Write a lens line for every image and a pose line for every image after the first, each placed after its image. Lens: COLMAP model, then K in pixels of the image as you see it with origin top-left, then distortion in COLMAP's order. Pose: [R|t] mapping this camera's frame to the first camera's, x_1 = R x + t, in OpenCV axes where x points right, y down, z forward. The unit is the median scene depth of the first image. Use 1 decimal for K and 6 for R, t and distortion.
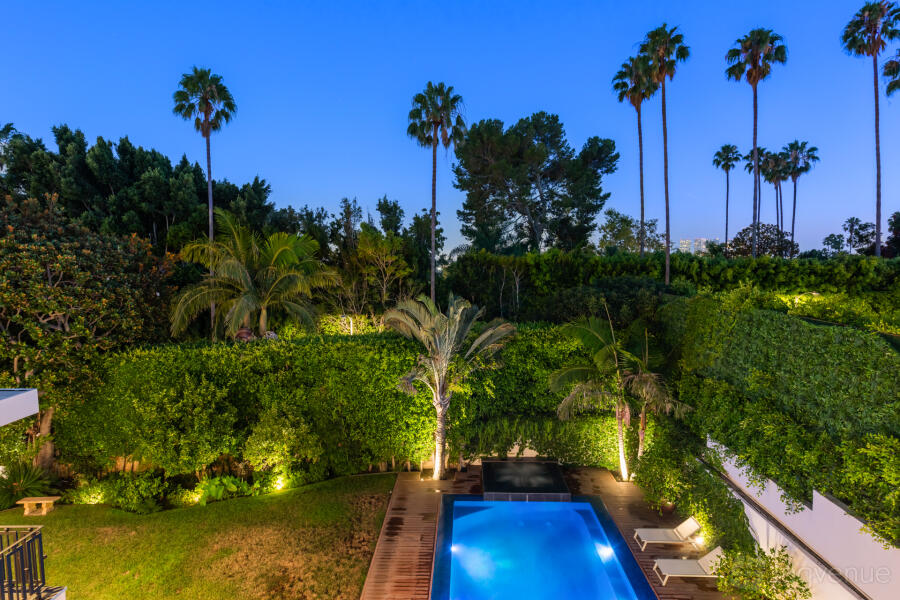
lens RADIAL K [[472.7, 0, 455.2], [0, 472.7, 301.9], [0, 0, 1]] dist [0.007956, -0.000398]
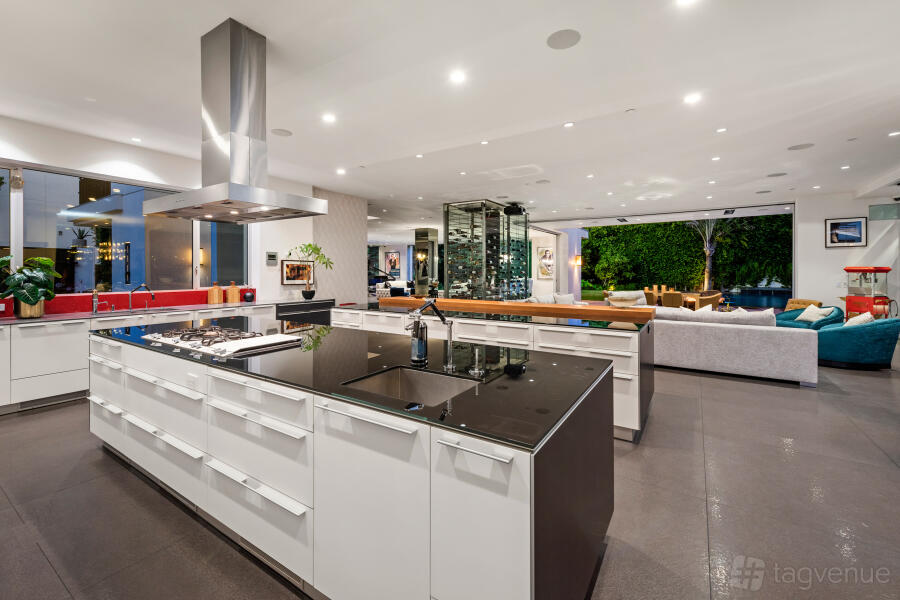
lens RADIAL K [[377.0, 0, 452.0], [0, 377.0, 271.9], [0, 0, 1]] dist [0.005282, -0.000746]
pose [[0.842801, 0.005332, -0.538199, -0.074360], [-0.052939, 0.995923, -0.073033, 0.424825], [0.535616, 0.090044, 0.839647, -0.643415]]
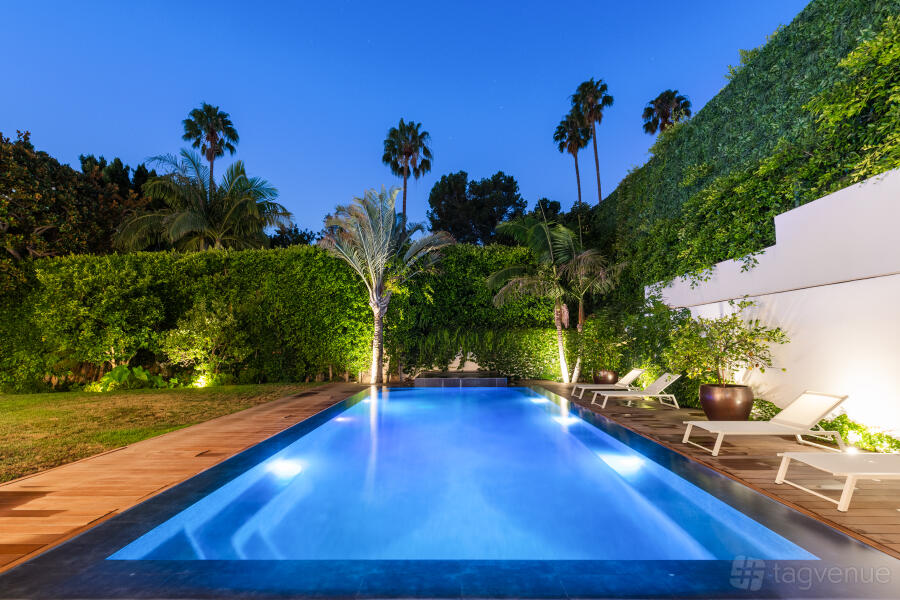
lens RADIAL K [[377.0, 0, 453.6], [0, 377.0, 327.1], [0, 0, 1]] dist [0.005282, -0.000746]
pose [[0.999731, 0.002352, 0.023095, 0.102663], [0.000921, 0.990058, -0.140655, 0.348516], [-0.023196, 0.140638, 0.989789, 0.211392]]
